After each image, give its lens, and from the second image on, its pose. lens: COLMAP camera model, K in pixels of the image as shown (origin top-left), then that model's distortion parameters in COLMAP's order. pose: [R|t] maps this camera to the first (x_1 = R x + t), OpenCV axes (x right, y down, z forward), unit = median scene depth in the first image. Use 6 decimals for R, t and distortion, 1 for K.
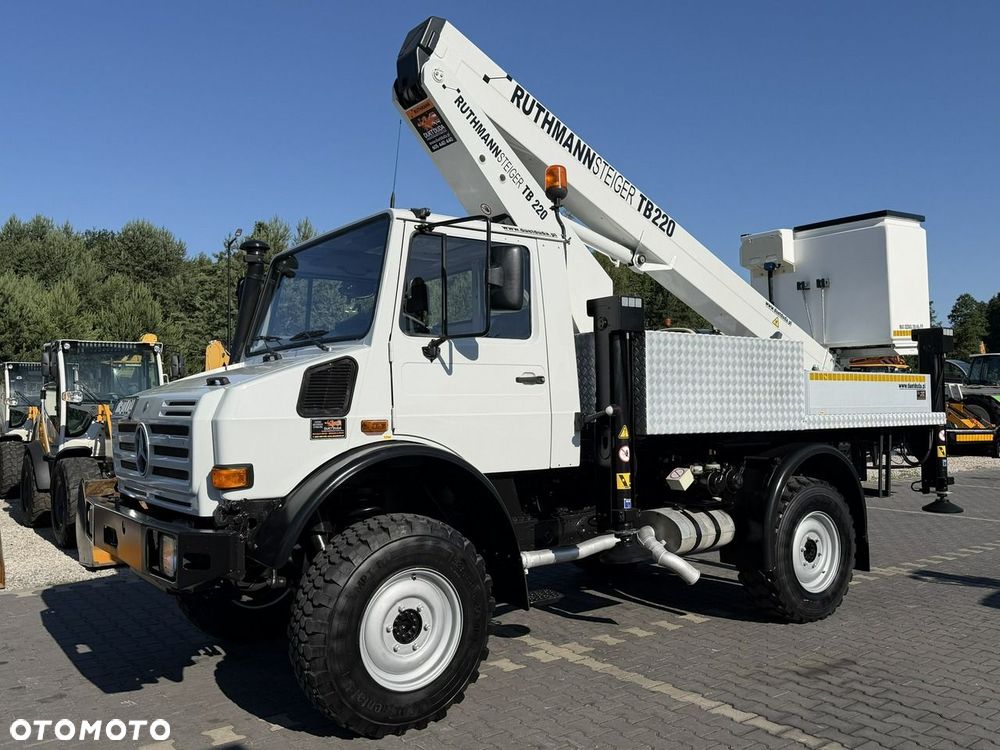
lens RADIAL K [[830.4, 0, 498.6], [0, 830.4, 377.7], [0, 0, 1]] dist [0.050873, -0.050672]
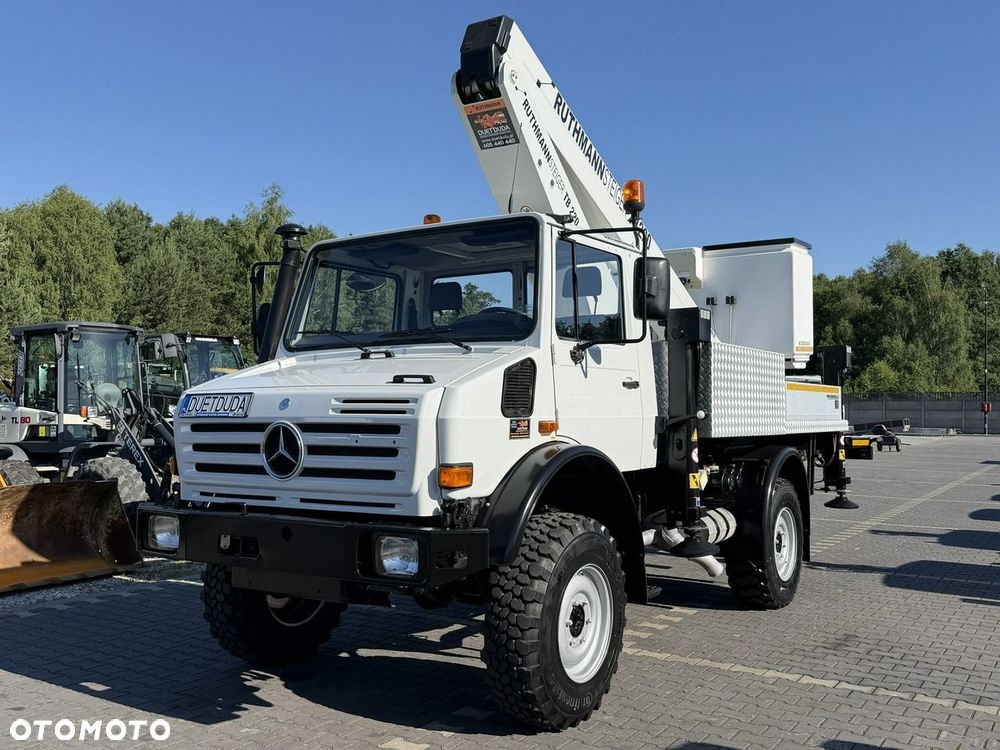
lens RADIAL K [[924.9, 0, 496.3], [0, 924.9, 374.3], [0, 0, 1]] dist [0.053952, -0.018889]
pose [[0.938521, 0.027066, 0.344159, -0.446603], [-0.024700, 0.999632, -0.011257, 0.006278], [-0.344337, 0.002064, 0.938844, -0.033413]]
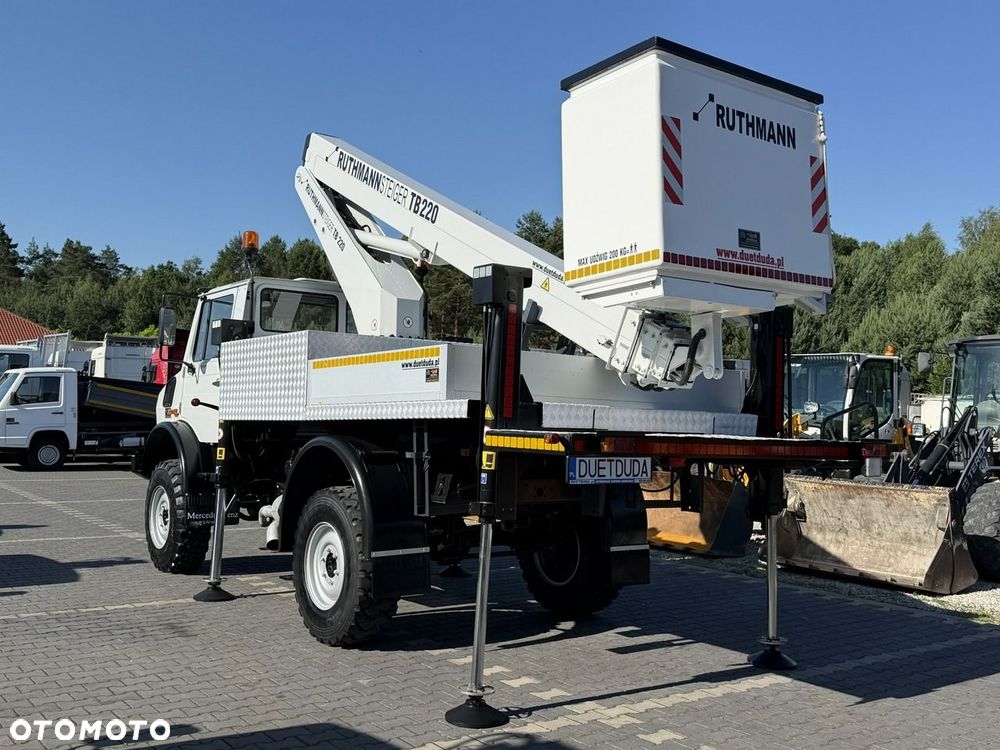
lens RADIAL K [[1037.4, 0, 493.7], [0, 1037.4, 374.6], [0, 0, 1]] dist [0.082145, 0.000000]
pose [[0.002935, -0.046185, -0.998929, 1.688250], [0.019187, 0.998752, -0.046121, 0.075382], [0.999812, -0.019031, 0.003817, 1.280945]]
